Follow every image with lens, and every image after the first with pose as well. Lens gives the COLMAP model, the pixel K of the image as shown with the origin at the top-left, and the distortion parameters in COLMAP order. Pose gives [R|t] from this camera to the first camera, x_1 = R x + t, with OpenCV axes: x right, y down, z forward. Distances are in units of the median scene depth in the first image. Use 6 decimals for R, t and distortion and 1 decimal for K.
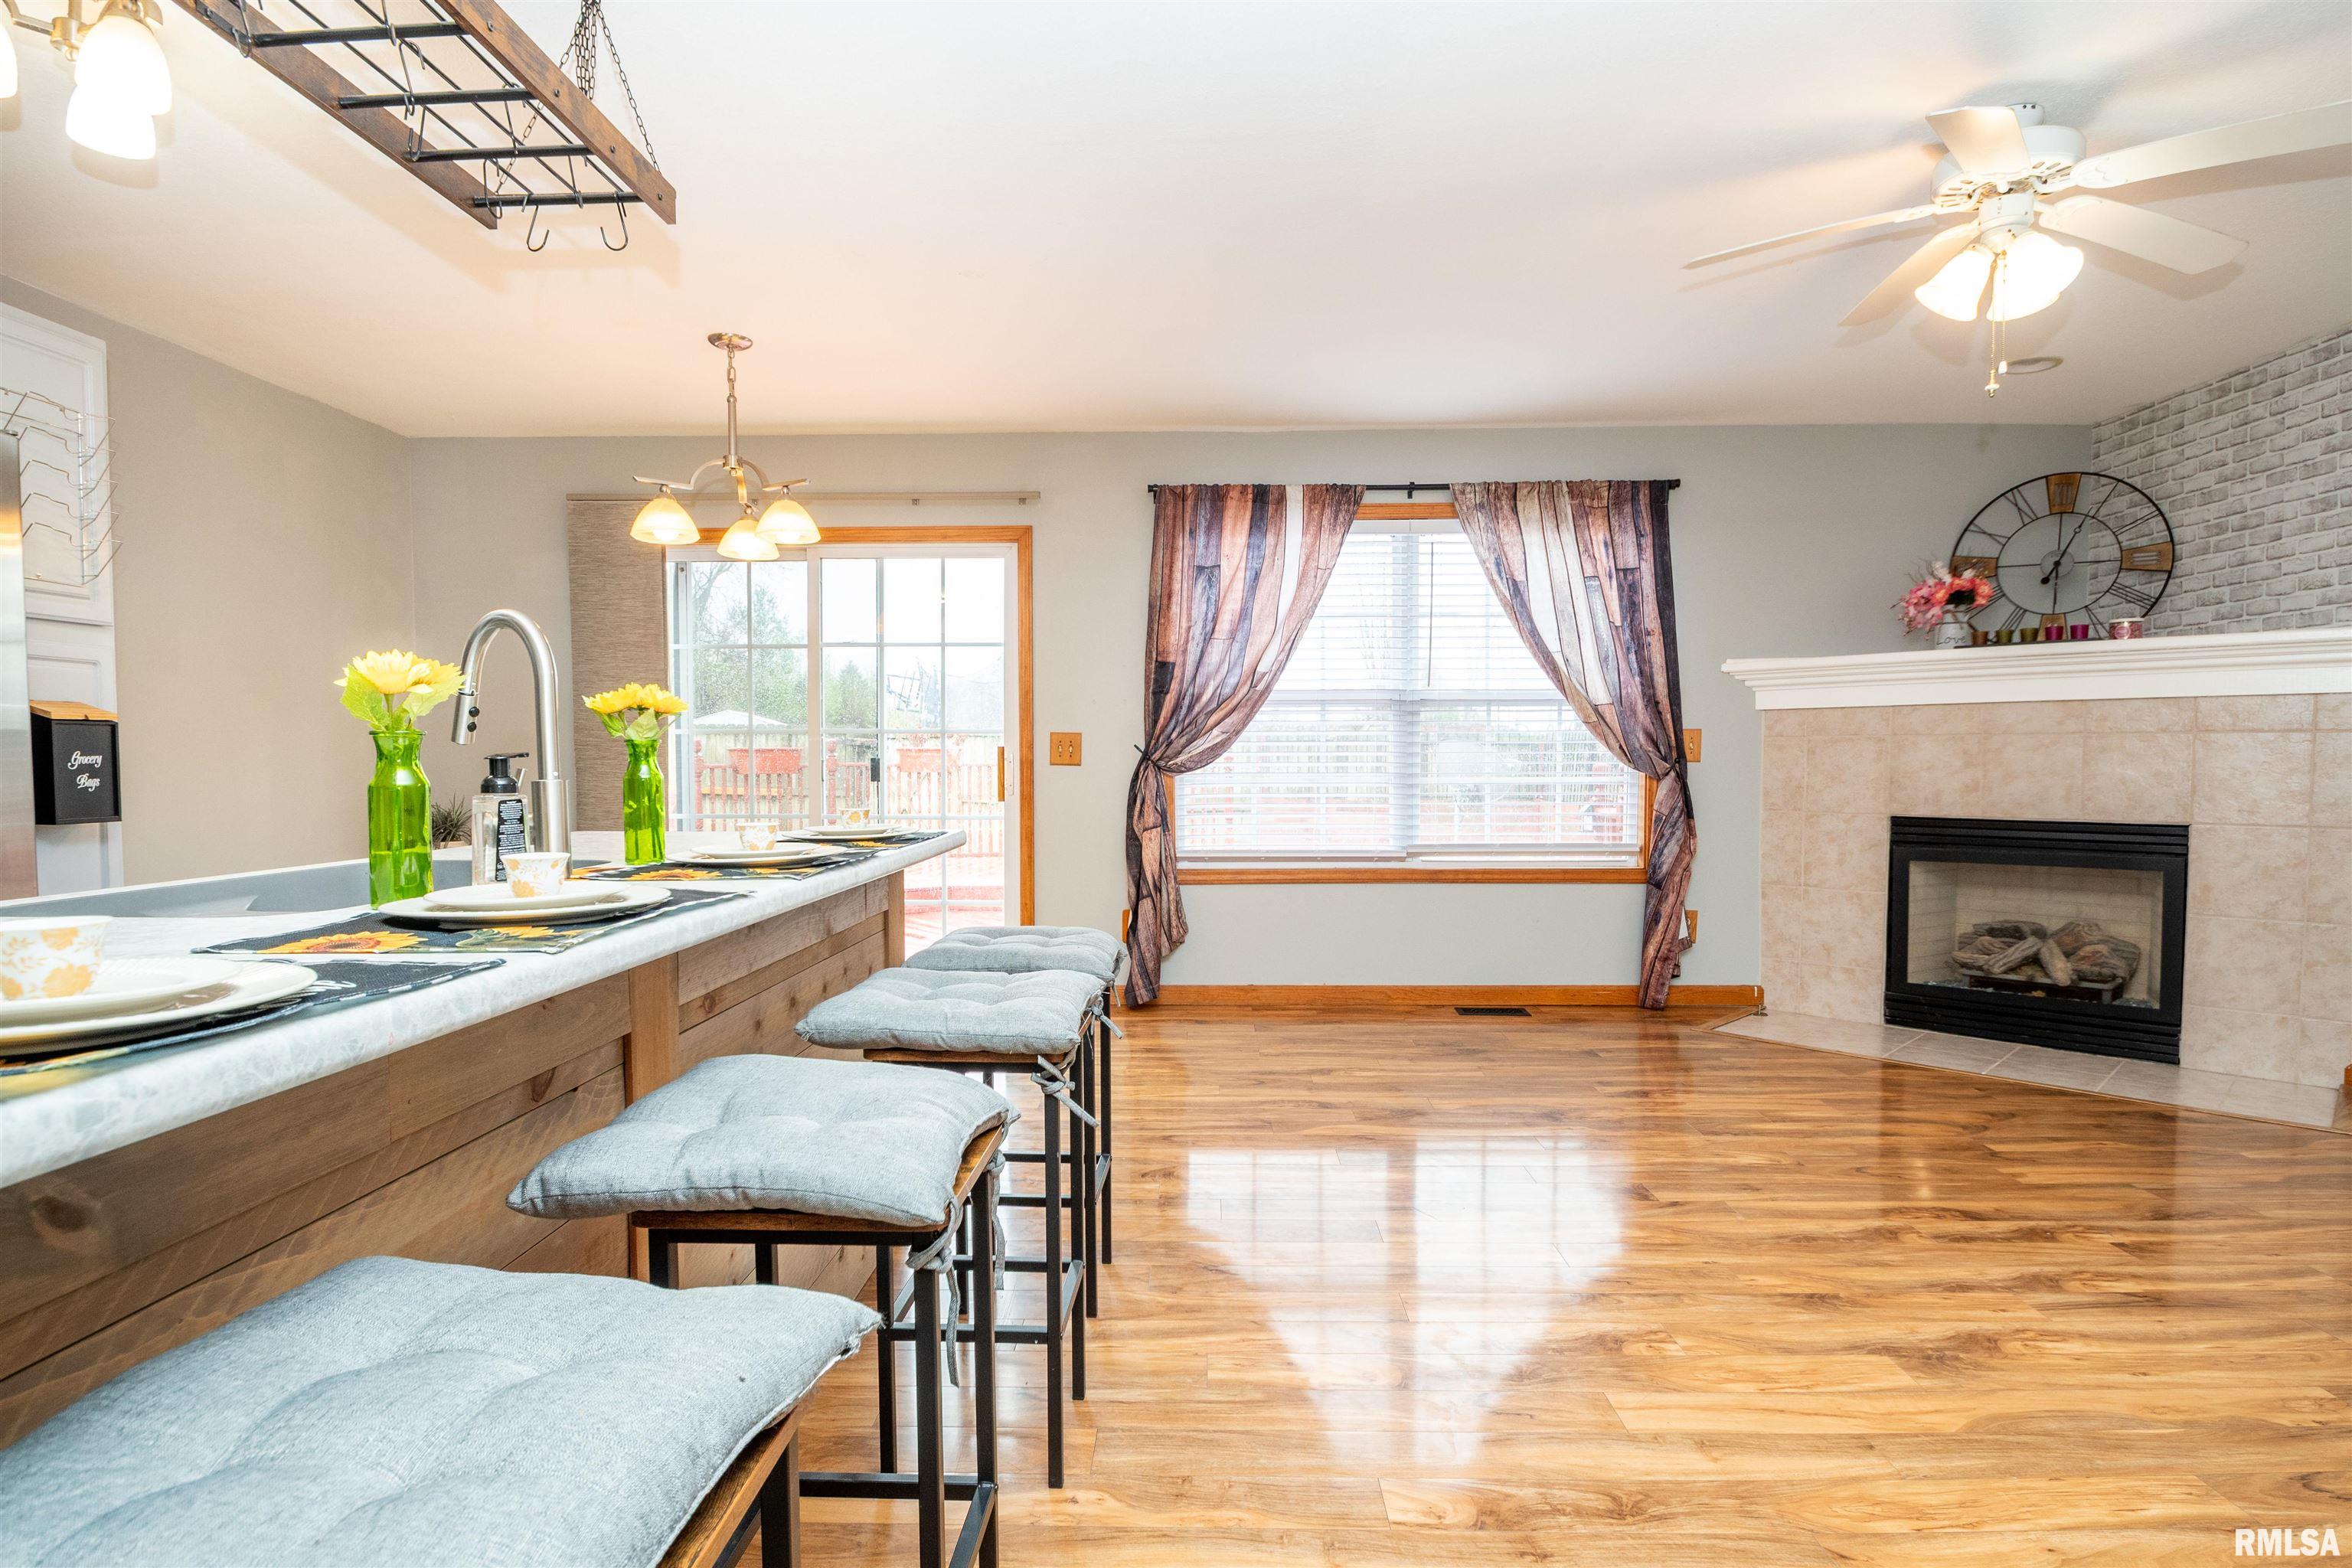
lens RADIAL K [[1208.6, 0, 1186.5], [0, 1208.6, 817.7], [0, 0, 1]] dist [0.004357, -0.020308]
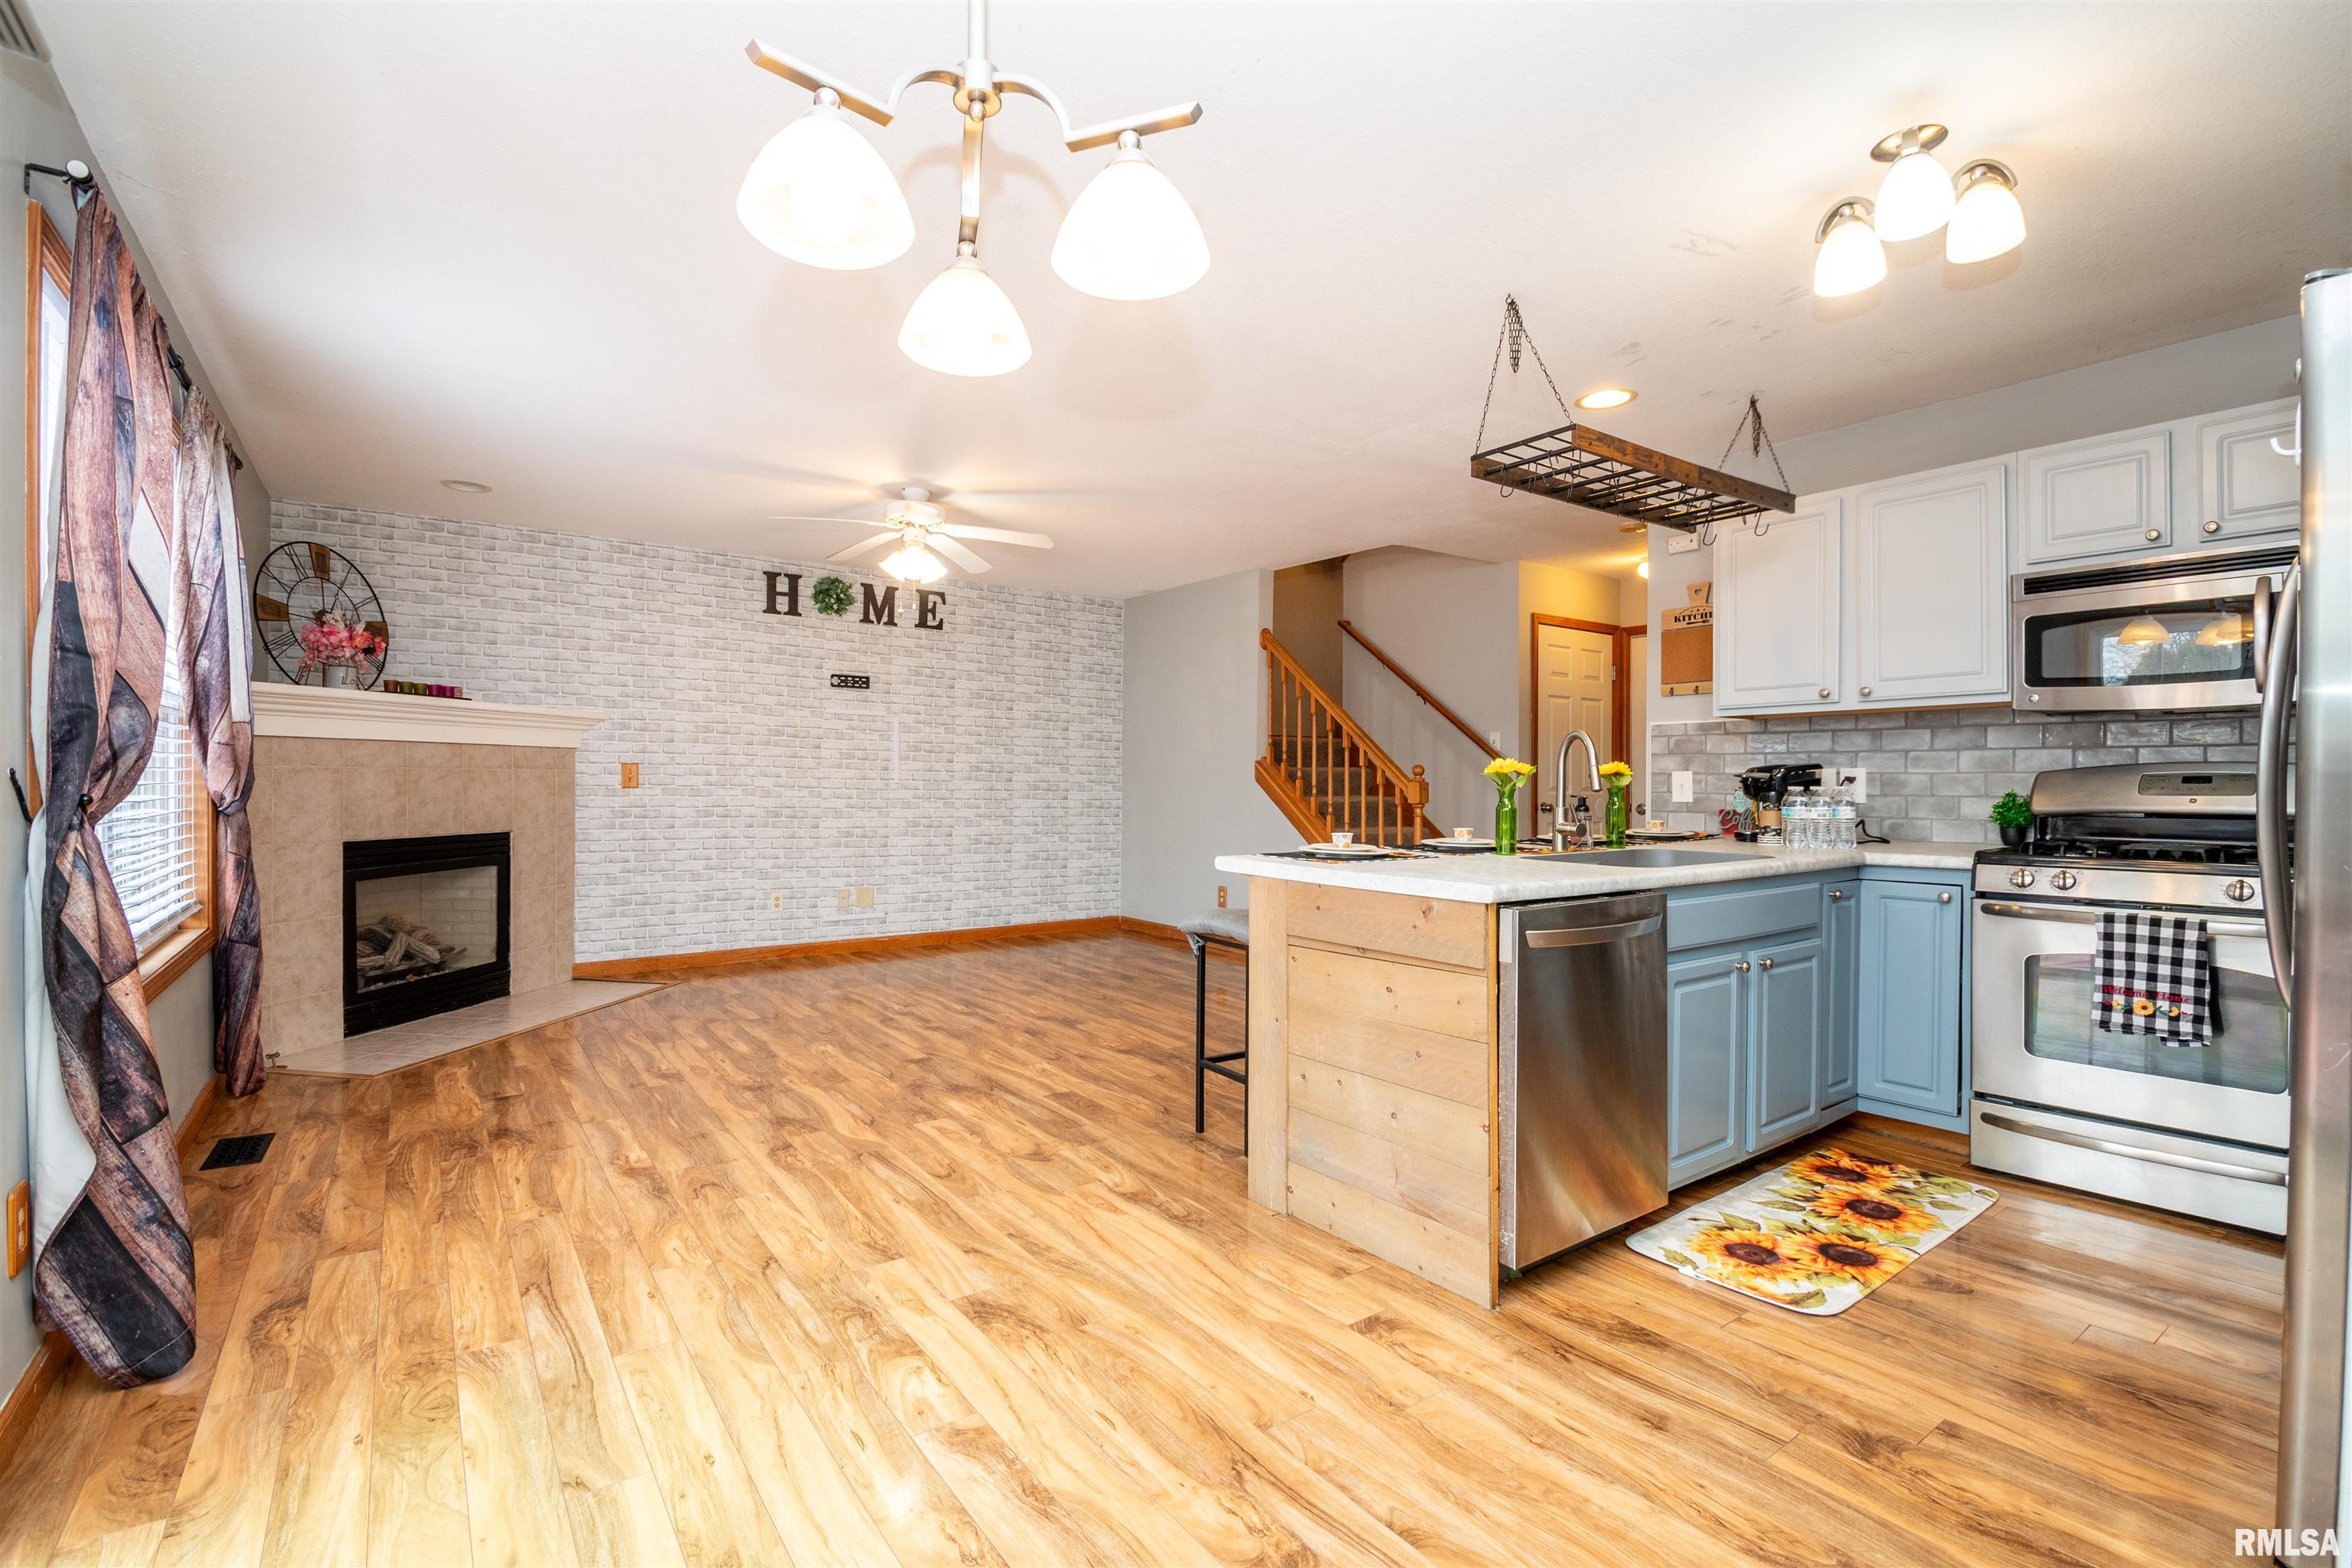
lens RADIAL K [[1146.0, 0, 1078.4], [0, 1146.0, 807.2], [0, 0, 1]] dist [0.016292, -0.020577]
pose [[-0.581144, -0.020333, 0.813546, -0.592255], [0.036789, 0.998009, 0.051223, -0.057640], [-0.812968, 0.059698, -0.579240, 1.016797]]
